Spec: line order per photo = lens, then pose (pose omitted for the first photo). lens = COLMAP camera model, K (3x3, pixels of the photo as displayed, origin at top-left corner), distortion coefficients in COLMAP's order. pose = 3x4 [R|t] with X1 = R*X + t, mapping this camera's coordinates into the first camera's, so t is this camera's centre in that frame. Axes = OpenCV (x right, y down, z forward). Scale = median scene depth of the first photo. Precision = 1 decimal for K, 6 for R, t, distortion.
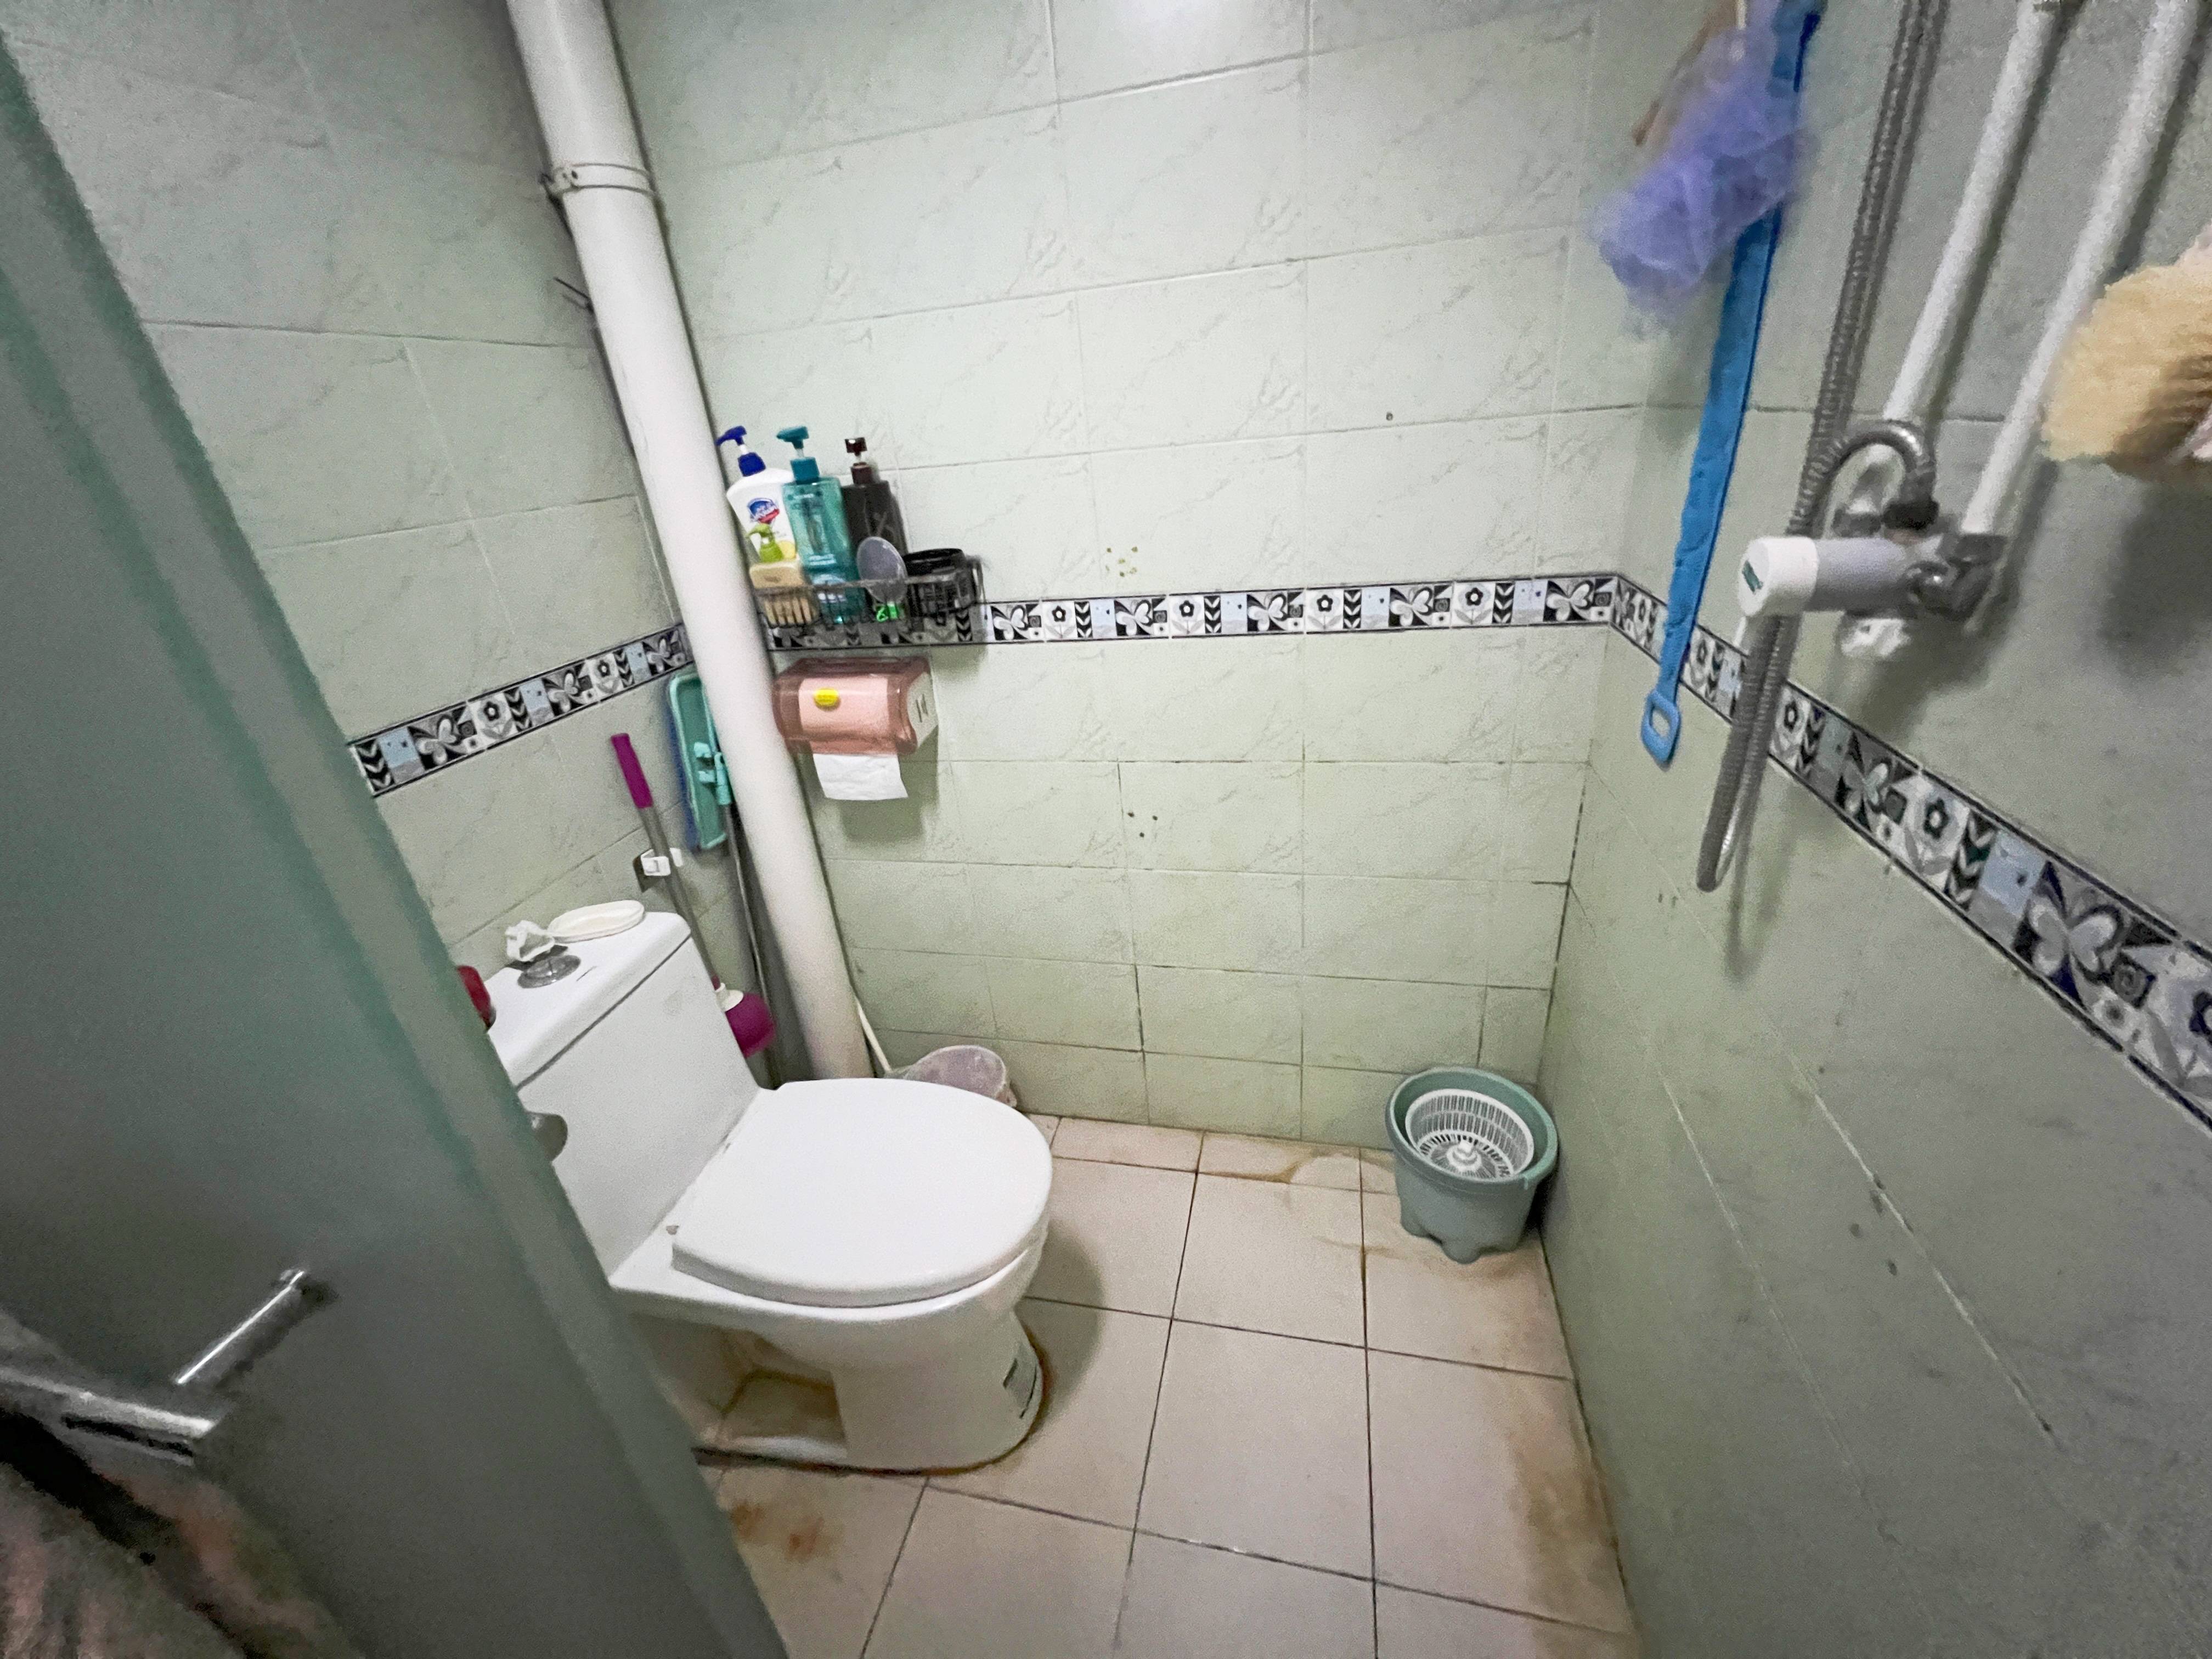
lens RADIAL K [[885.8, 0, 1105.6], [0, 885.8, 834.1], [0, 0, 1]] dist [0.001990, 0.000296]
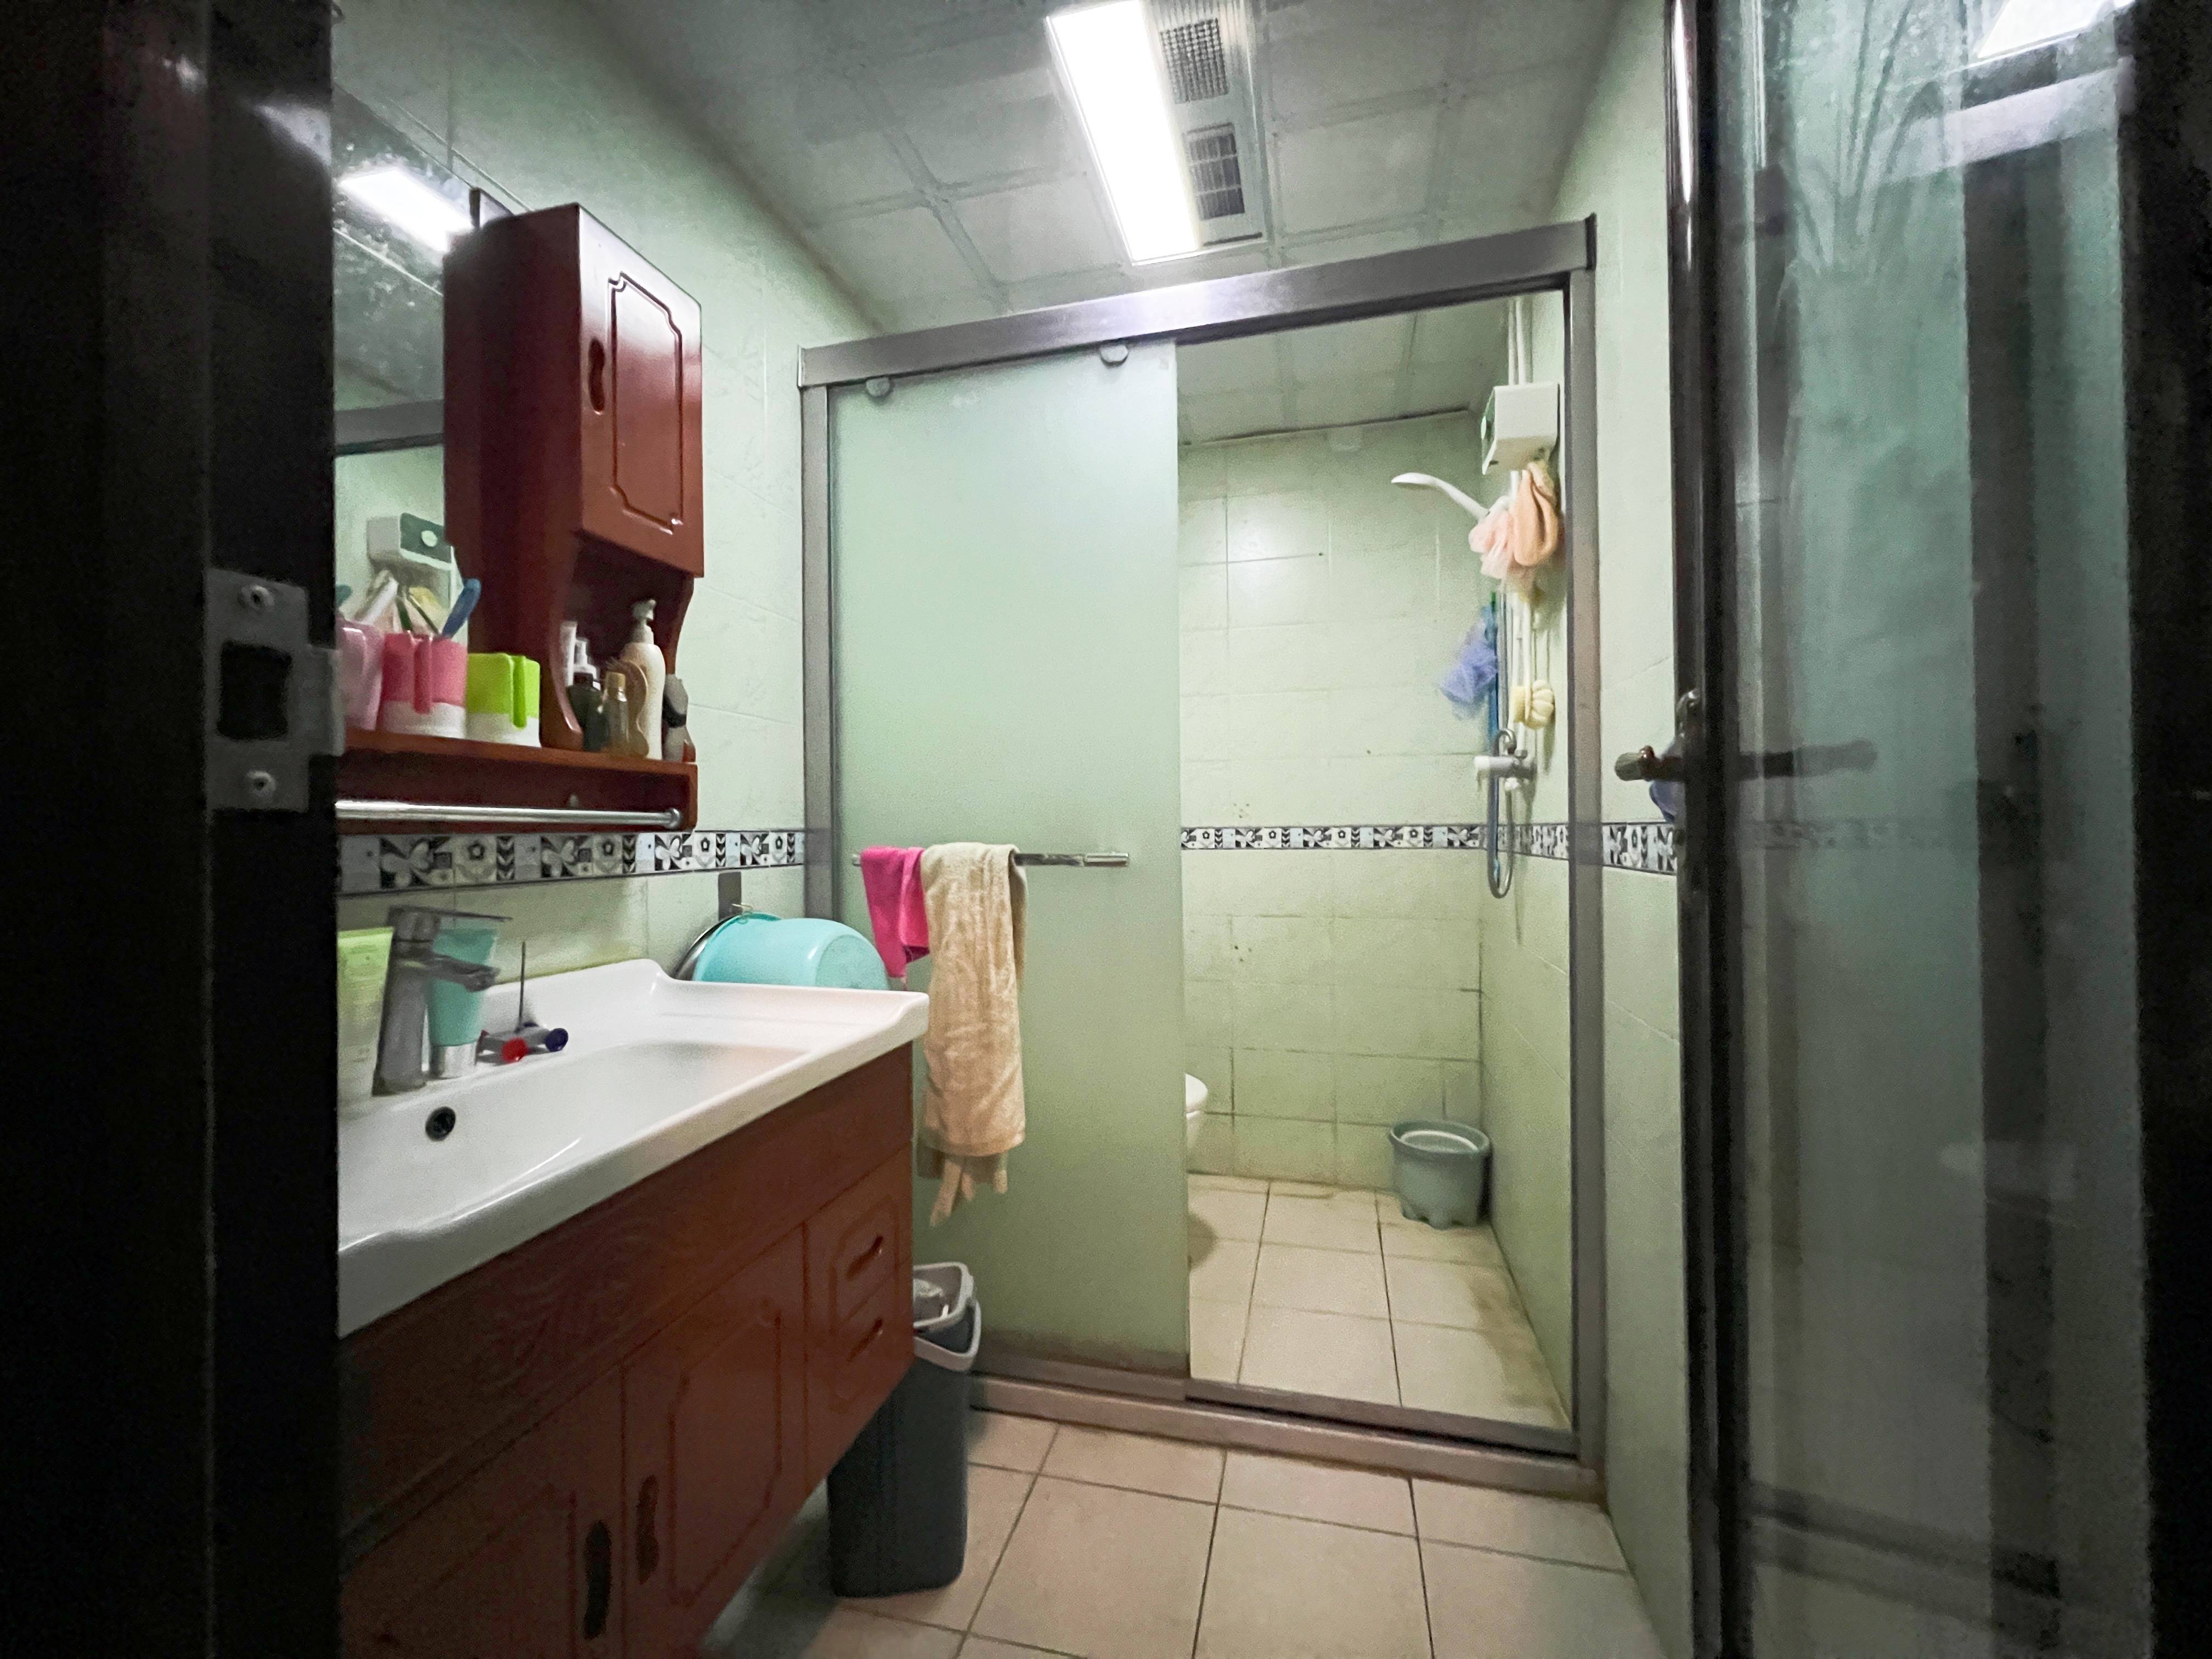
lens RADIAL K [[885.8, 0, 1107.0], [0, 885.8, 824.5], [0, 0, 1]] dist [0.001990, 0.000296]
pose [[0.996473, 0.080721, -0.022926, -0.240934], [-0.082646, 0.896772, -0.434707, 0.637418], [-0.014530, 0.435069, 0.900280, -0.819990]]
